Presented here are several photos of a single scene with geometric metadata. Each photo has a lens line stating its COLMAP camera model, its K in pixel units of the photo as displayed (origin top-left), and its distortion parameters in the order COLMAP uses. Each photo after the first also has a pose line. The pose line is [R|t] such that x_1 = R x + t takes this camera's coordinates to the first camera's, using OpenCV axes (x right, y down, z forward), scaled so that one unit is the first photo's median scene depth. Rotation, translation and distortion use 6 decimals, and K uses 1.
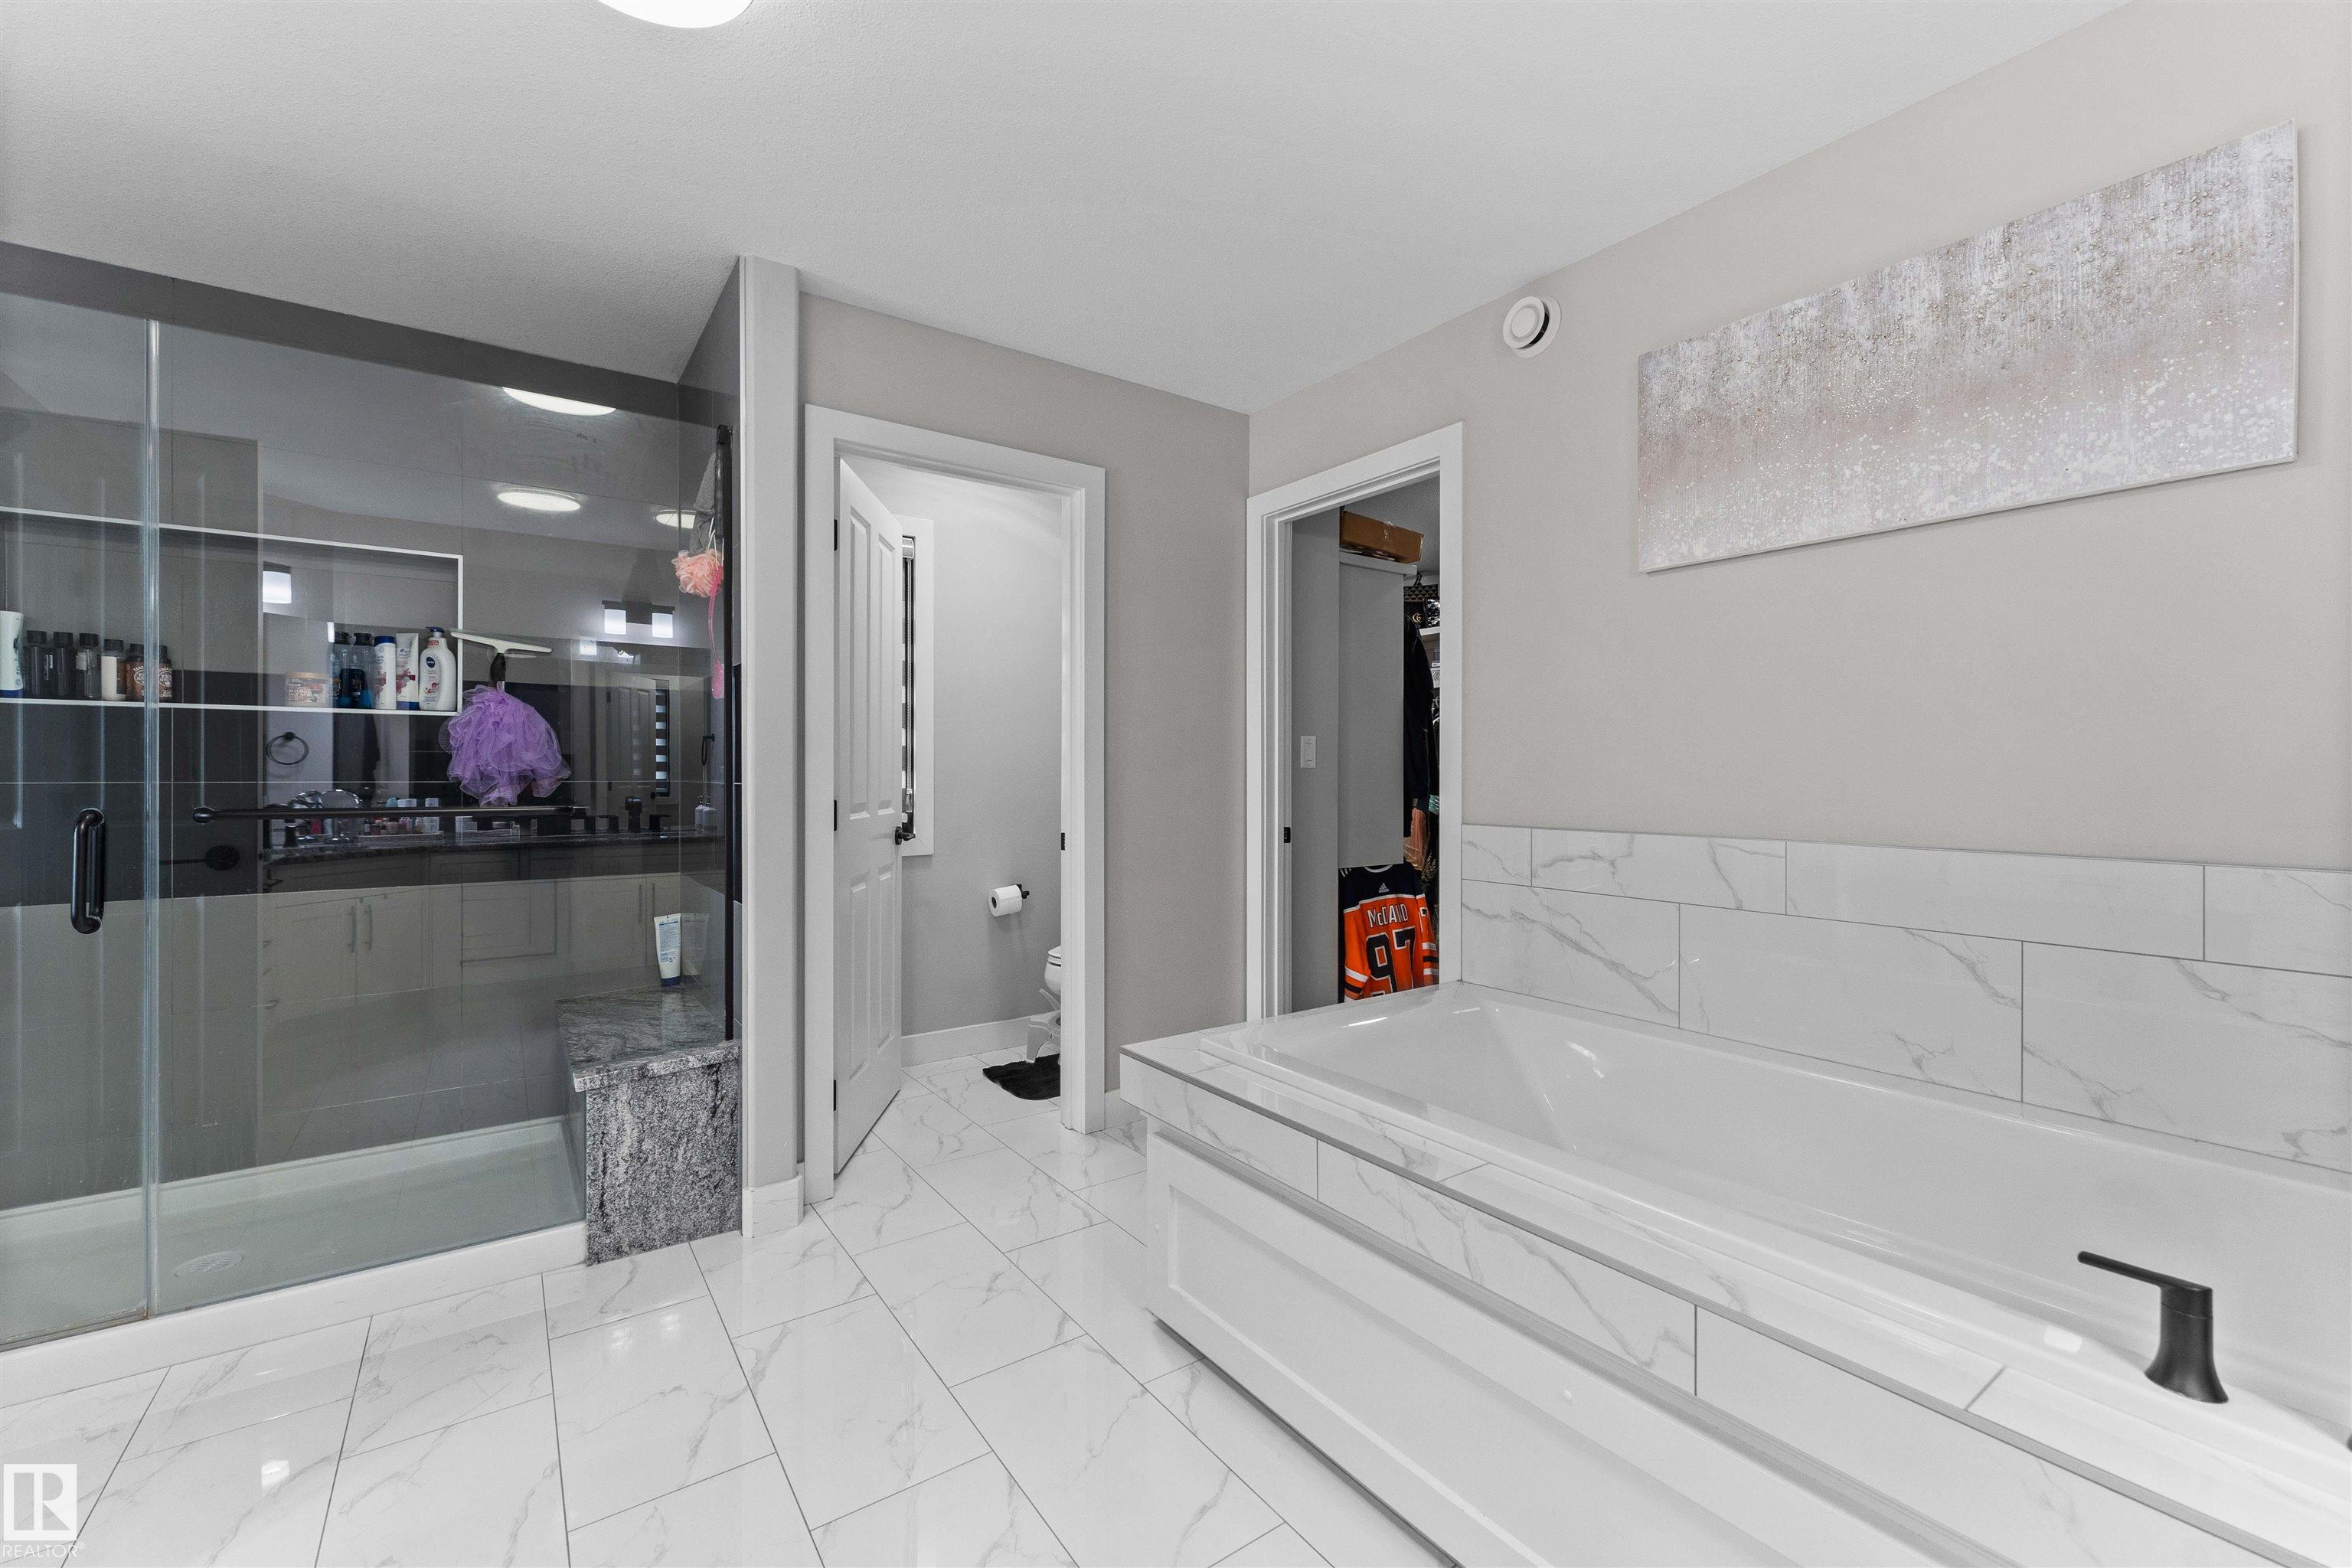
lens RADIAL K [[961.4, 0, 1173.8], [0, 961.4, 780.5], [0, 0, 1]] dist [-0.001057, -0.000289]
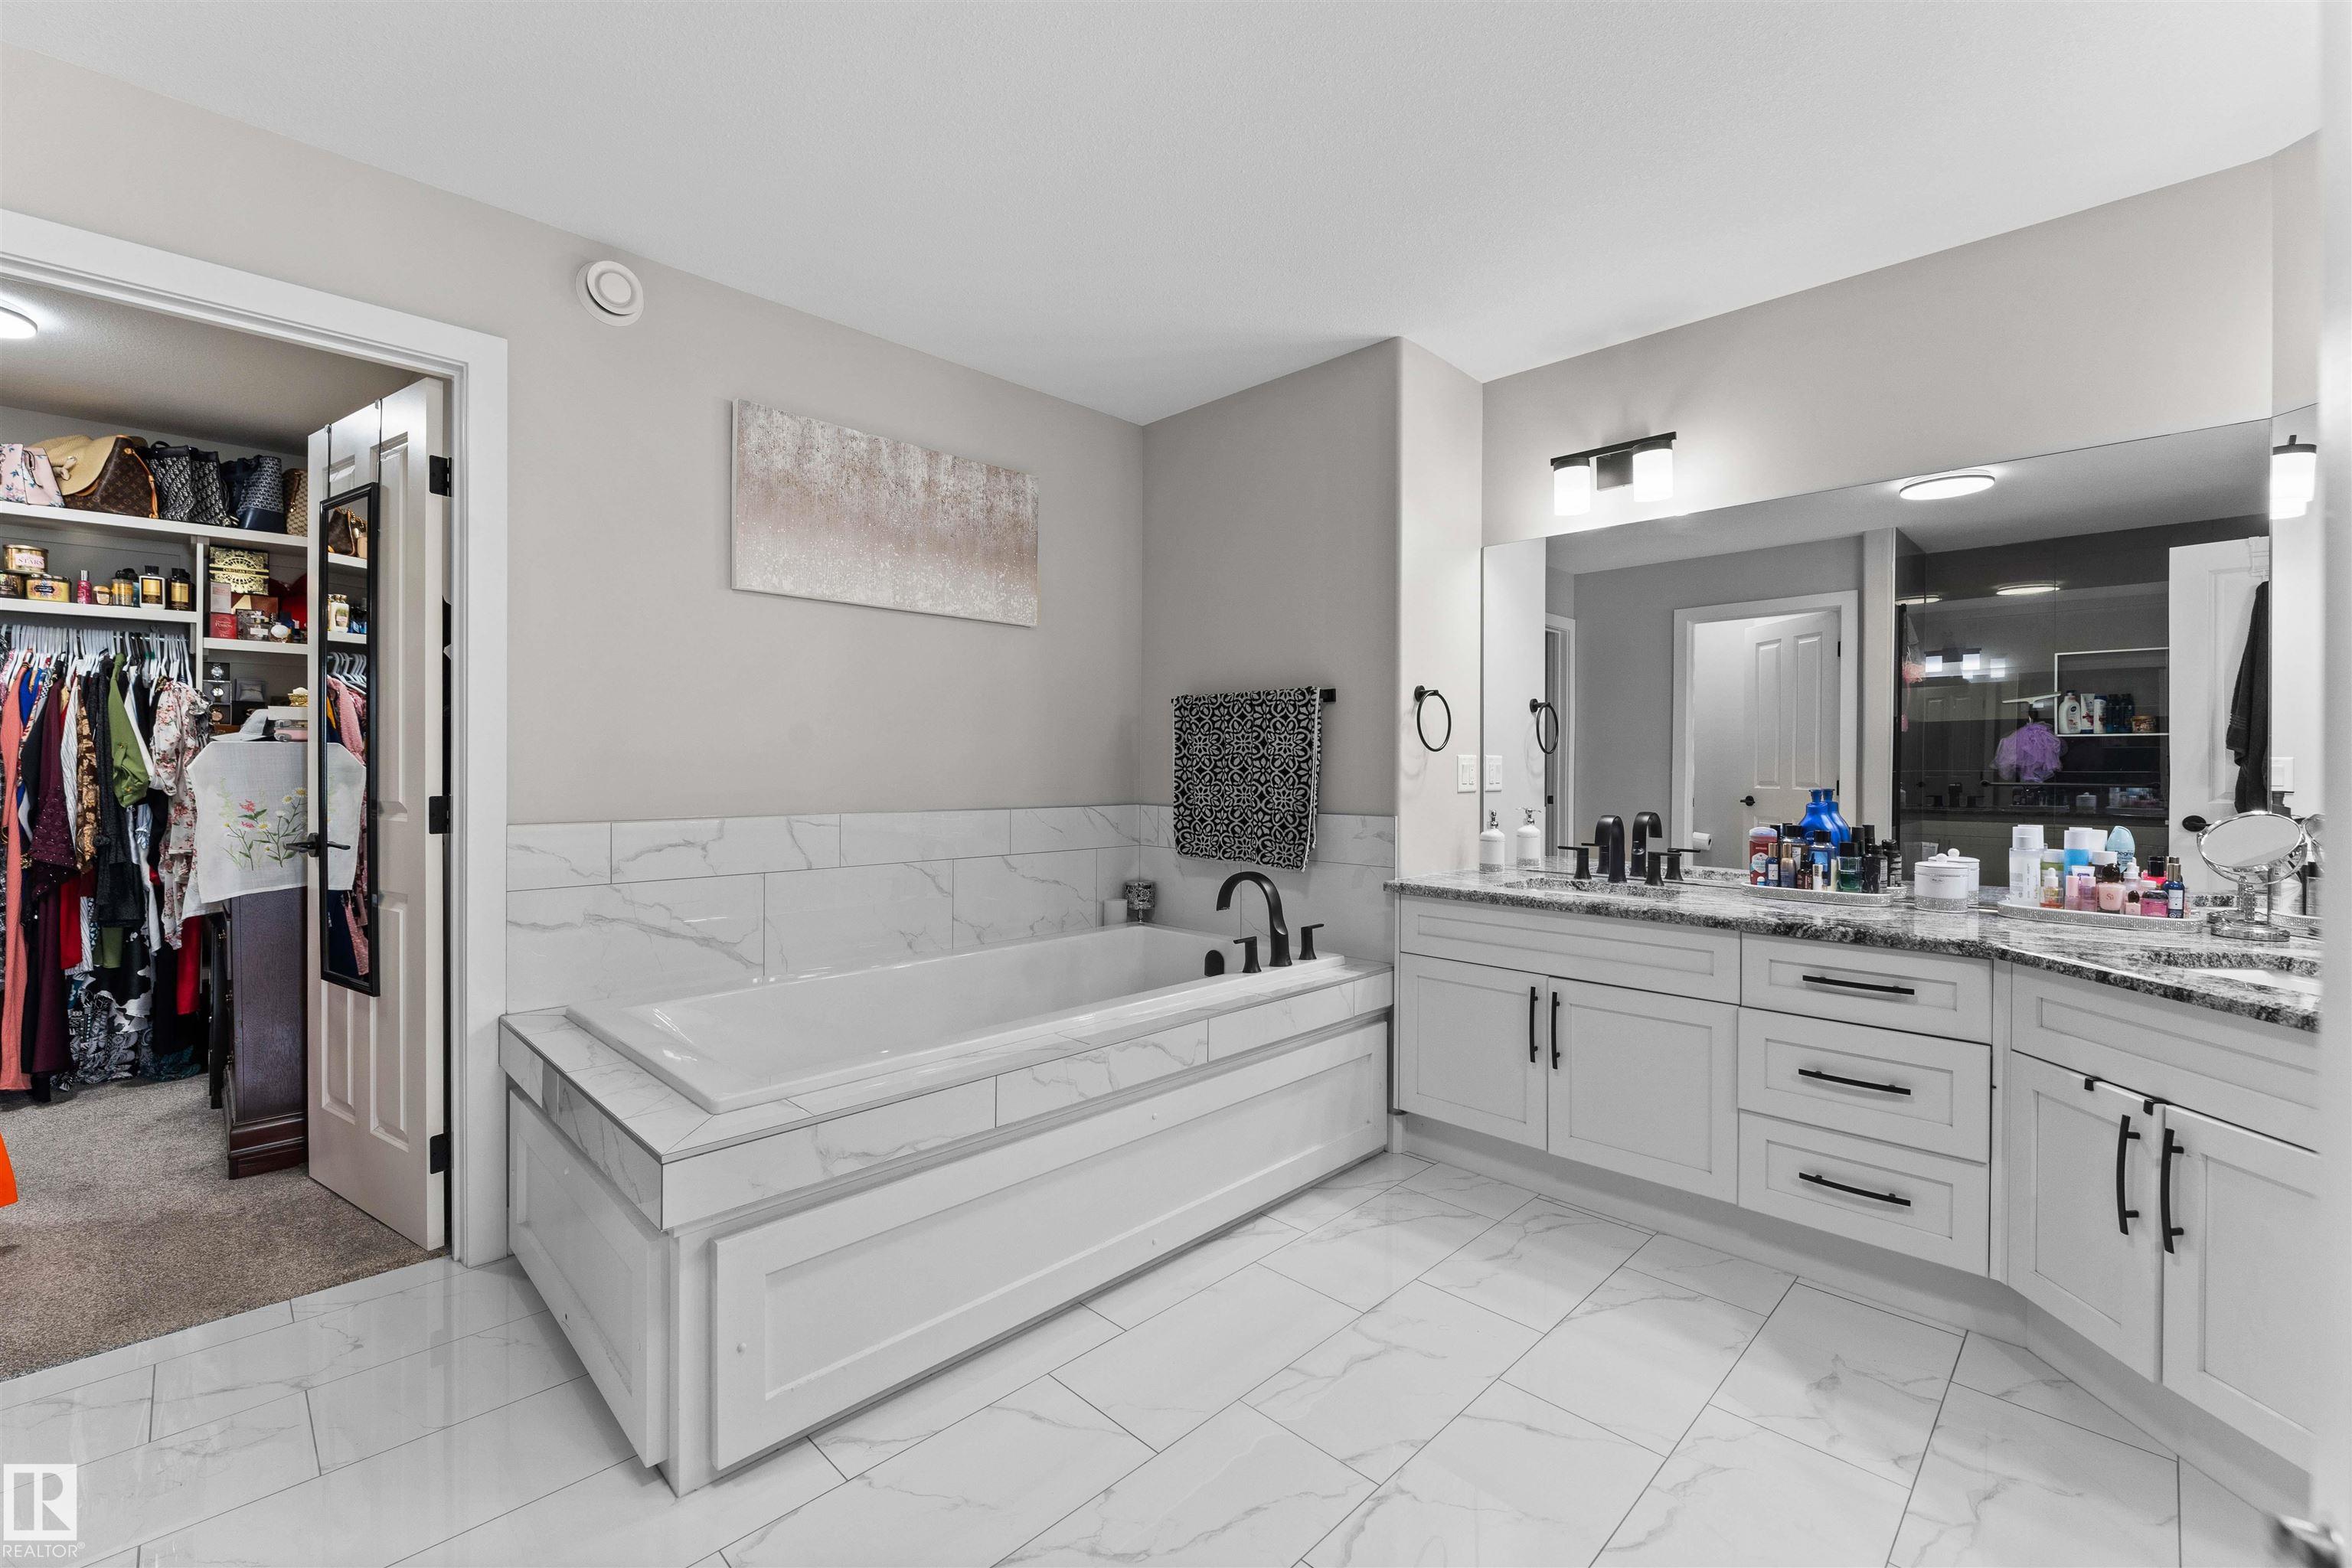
lens RADIAL K [[961.4, 0, 1173.6], [0, 961.4, 772.2], [0, 0, 1]] dist [-0.001057, -0.000289]
pose [[-0.160790, -0.007930, 0.986957, -0.849198], [0.004503, 0.999951, 0.008768, -0.007418], [-0.986978, 0.005854, -0.160746, 0.787294]]
